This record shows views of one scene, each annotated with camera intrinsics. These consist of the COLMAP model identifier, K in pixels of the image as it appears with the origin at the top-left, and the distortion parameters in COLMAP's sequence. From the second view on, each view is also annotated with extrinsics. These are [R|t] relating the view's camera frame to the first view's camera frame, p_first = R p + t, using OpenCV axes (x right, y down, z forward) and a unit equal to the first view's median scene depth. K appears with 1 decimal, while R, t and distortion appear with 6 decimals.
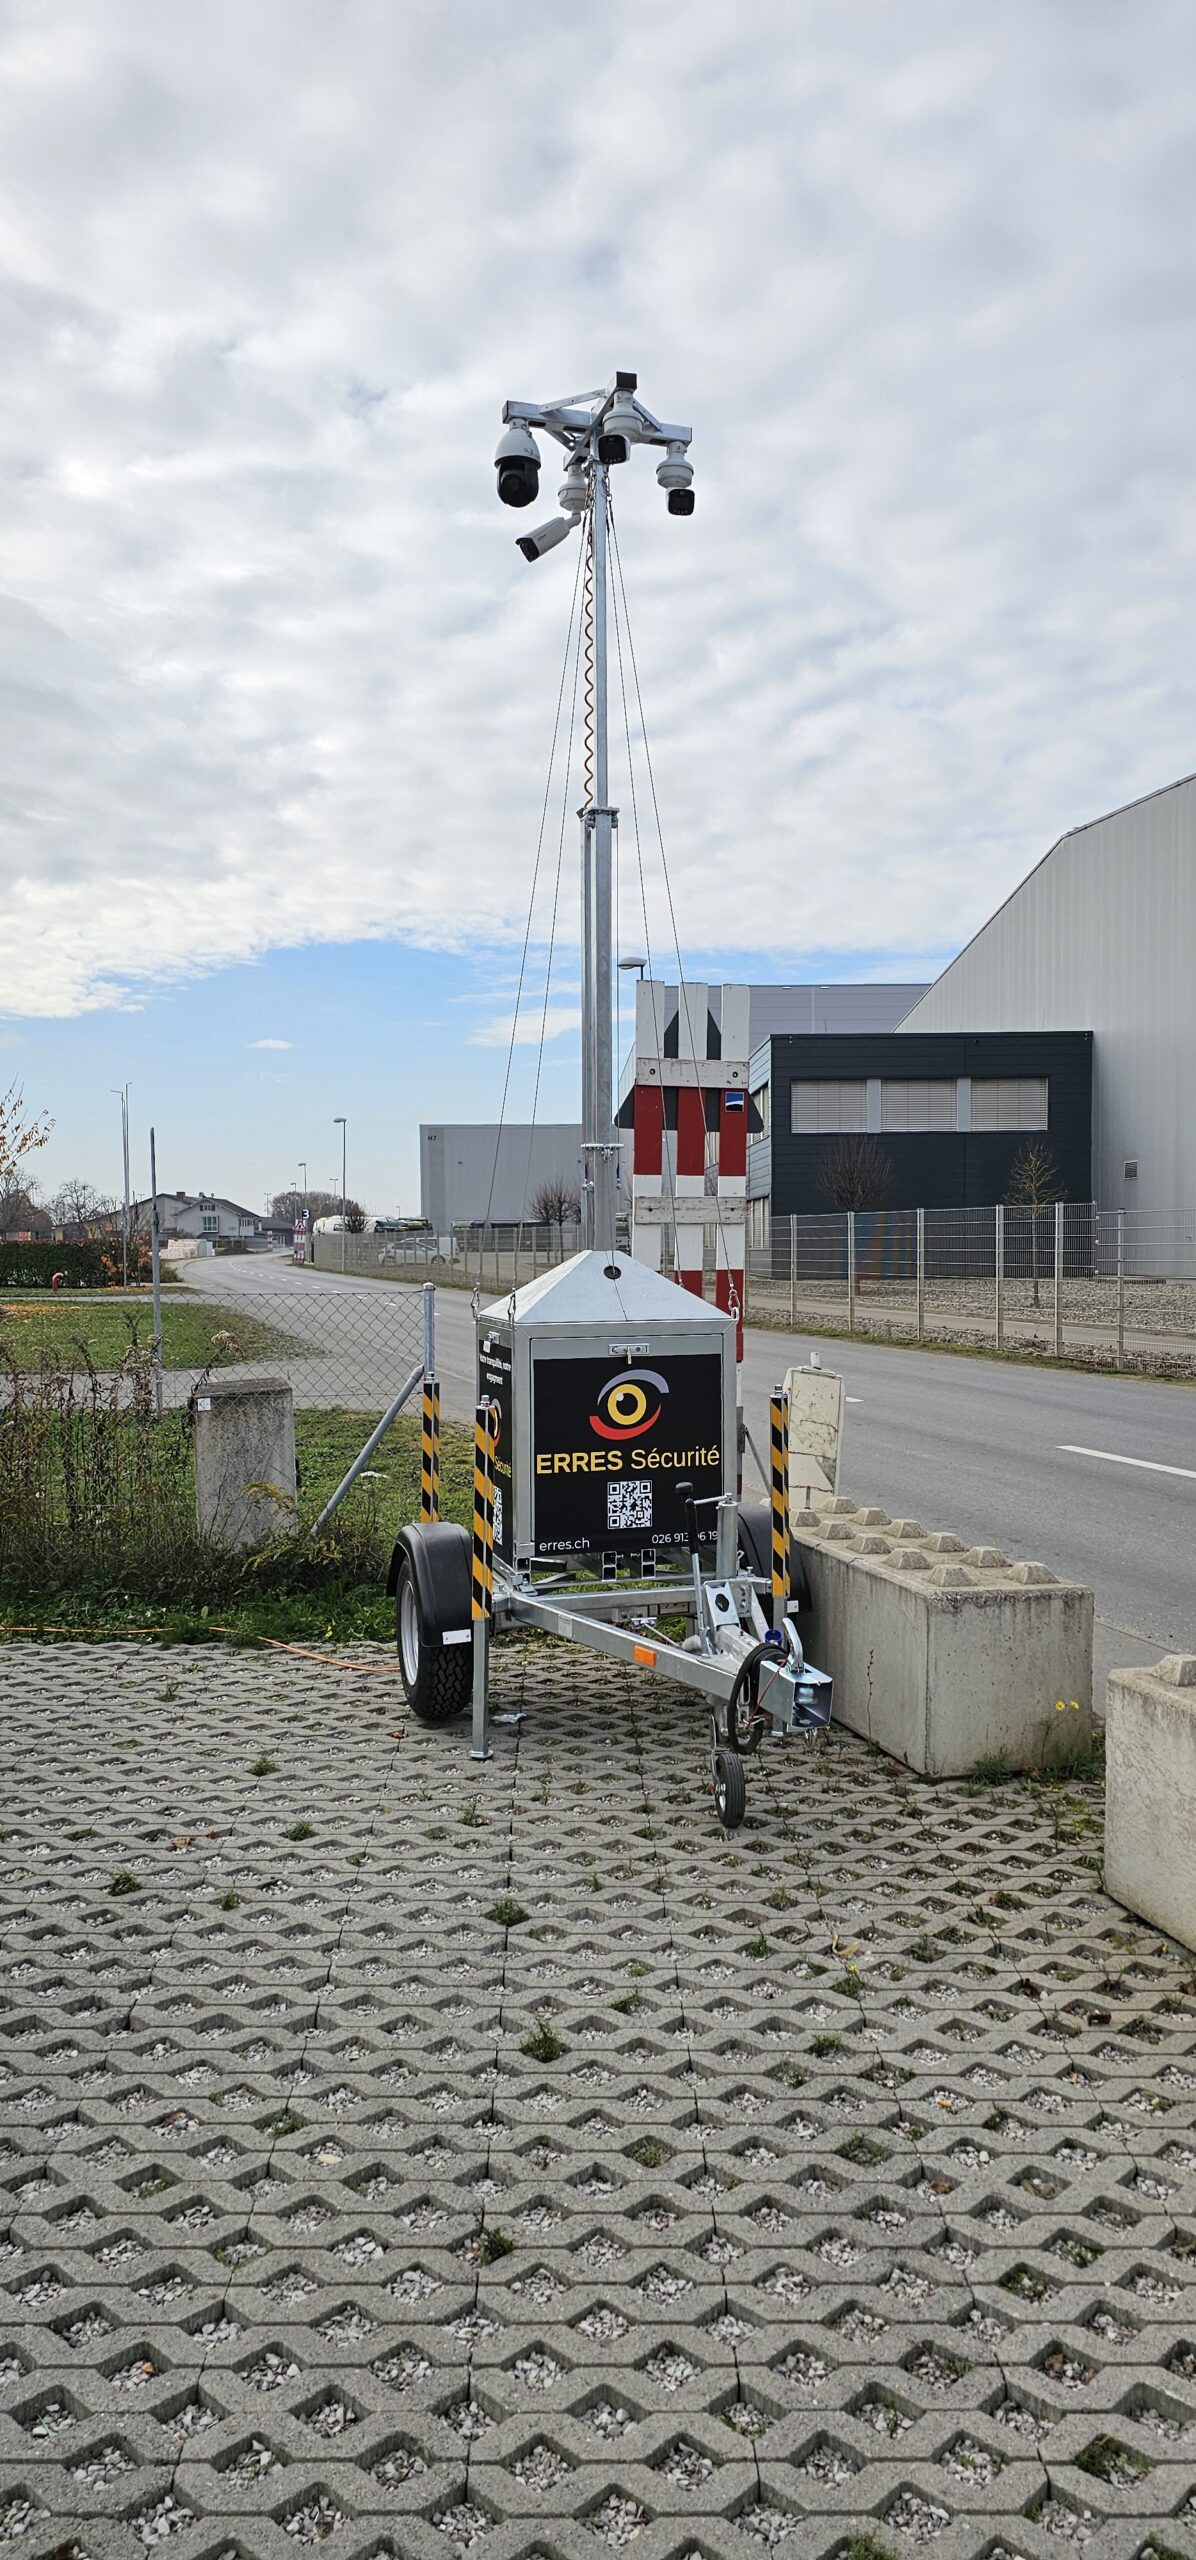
lens RADIAL K [[1699.0, 0, 597.7], [0, 1699.0, 1287.0], [0, 0, 1]] dist [0.092740, -0.001337]
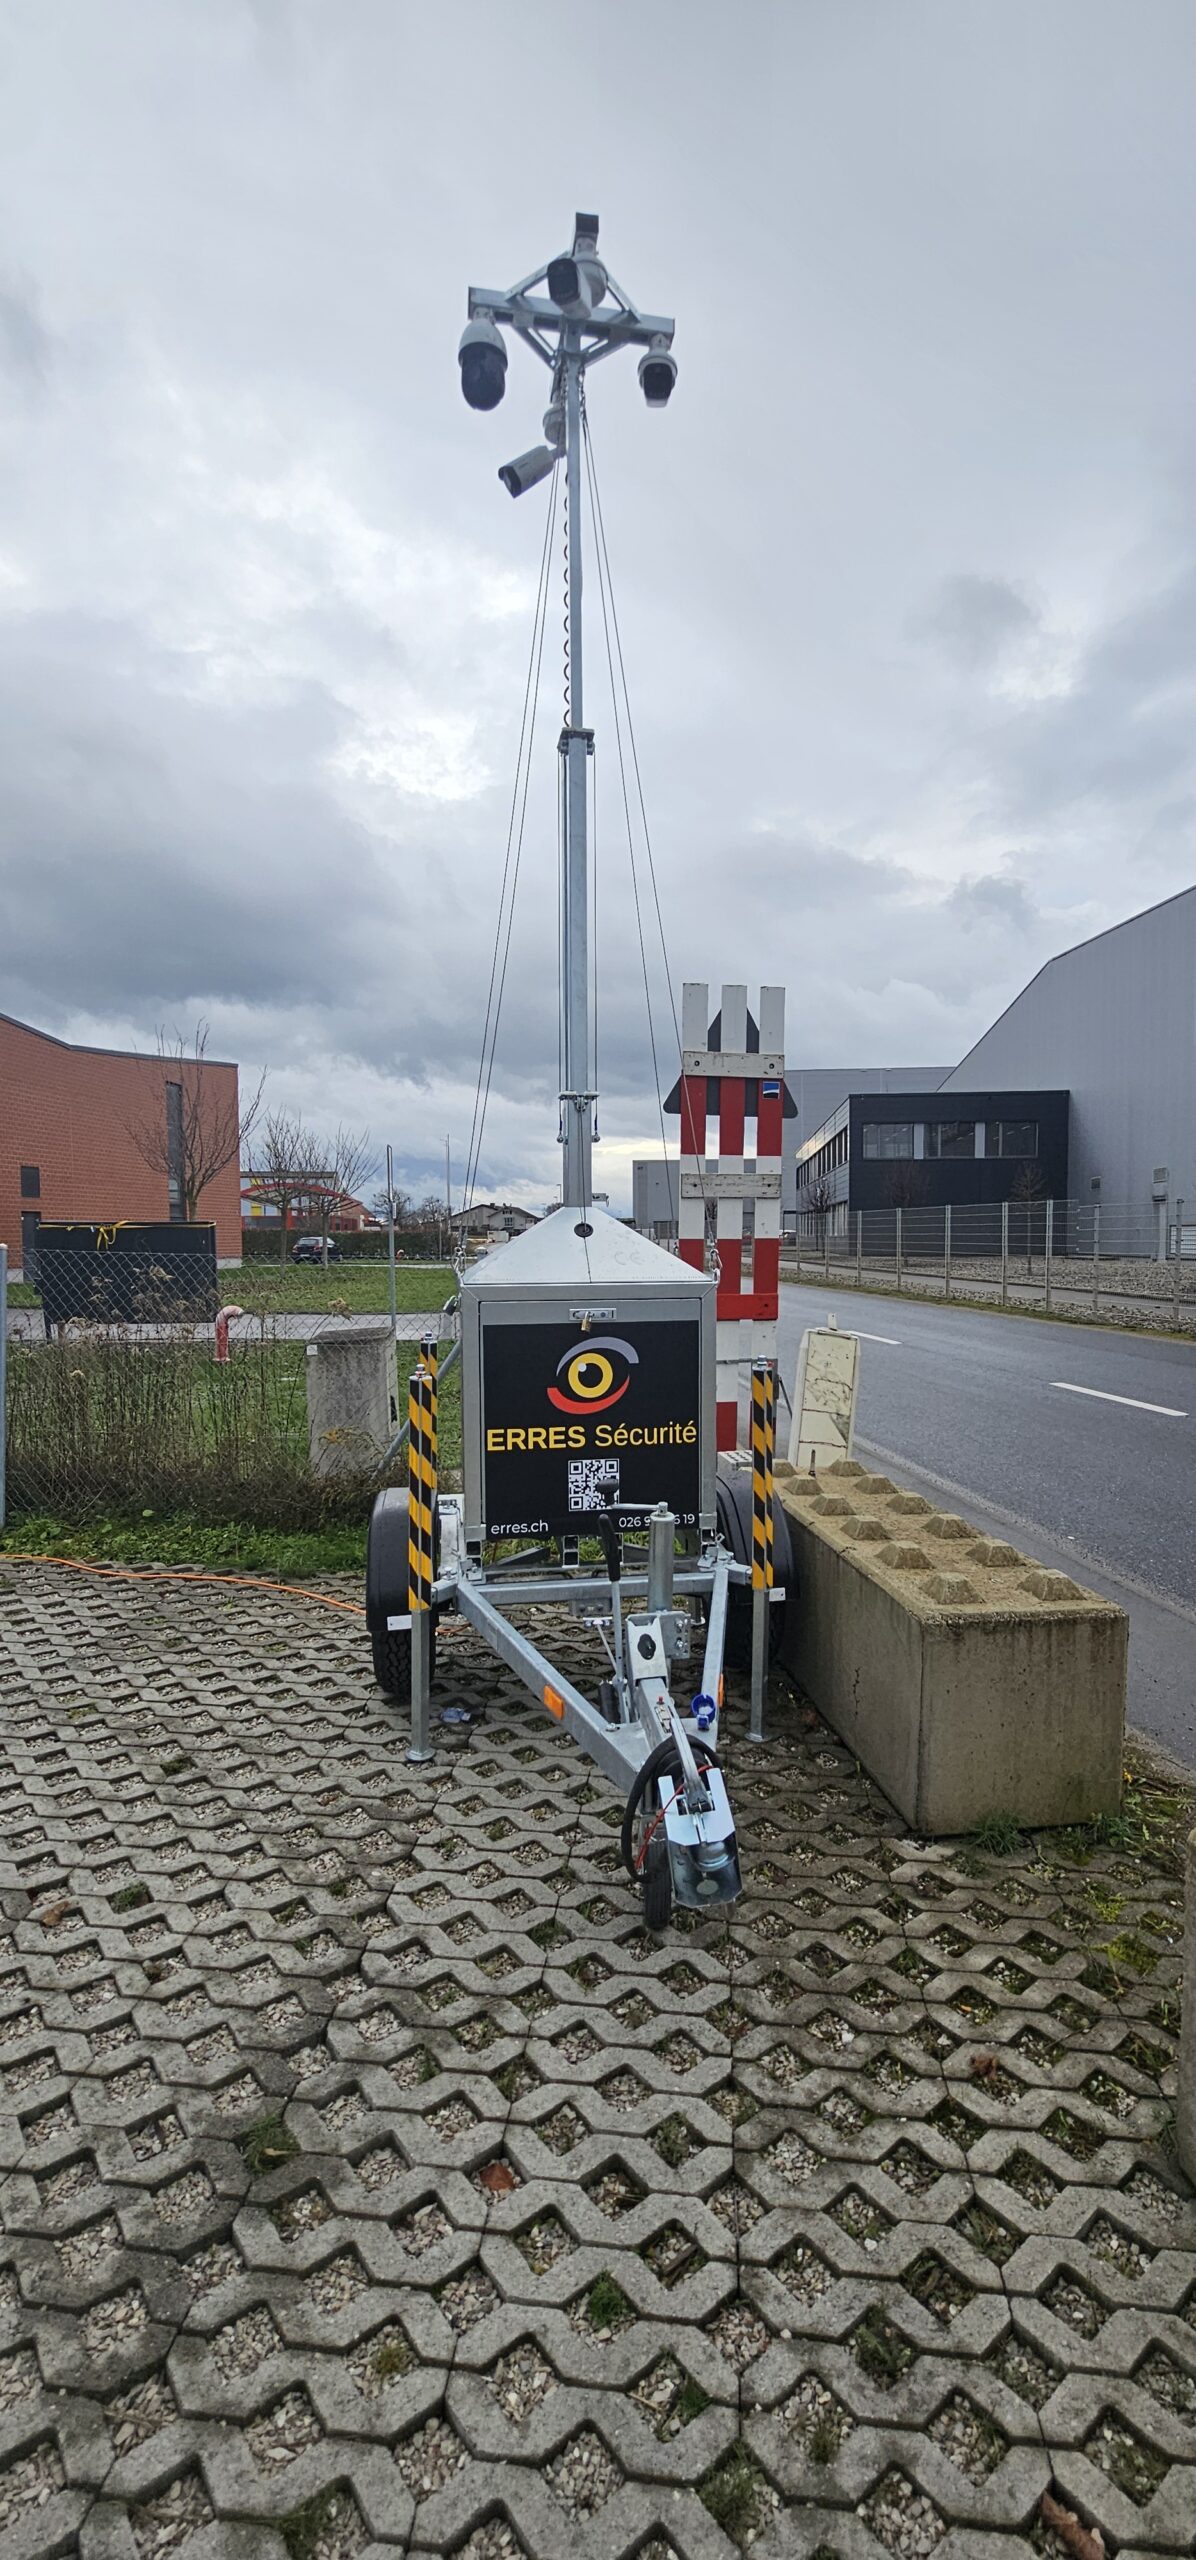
lens RADIAL K [[1043.5, 0, 612.5], [0, 1043.5, 1280.8], [0, 0, 1]] dist [-0.001319, 0.000803]
pose [[0.991937, 0.008668, -0.126438, 0.097049], [-0.006318, 0.999800, 0.018978, 0.007807], [0.126577, -0.018026, 0.991793, 0.441657]]
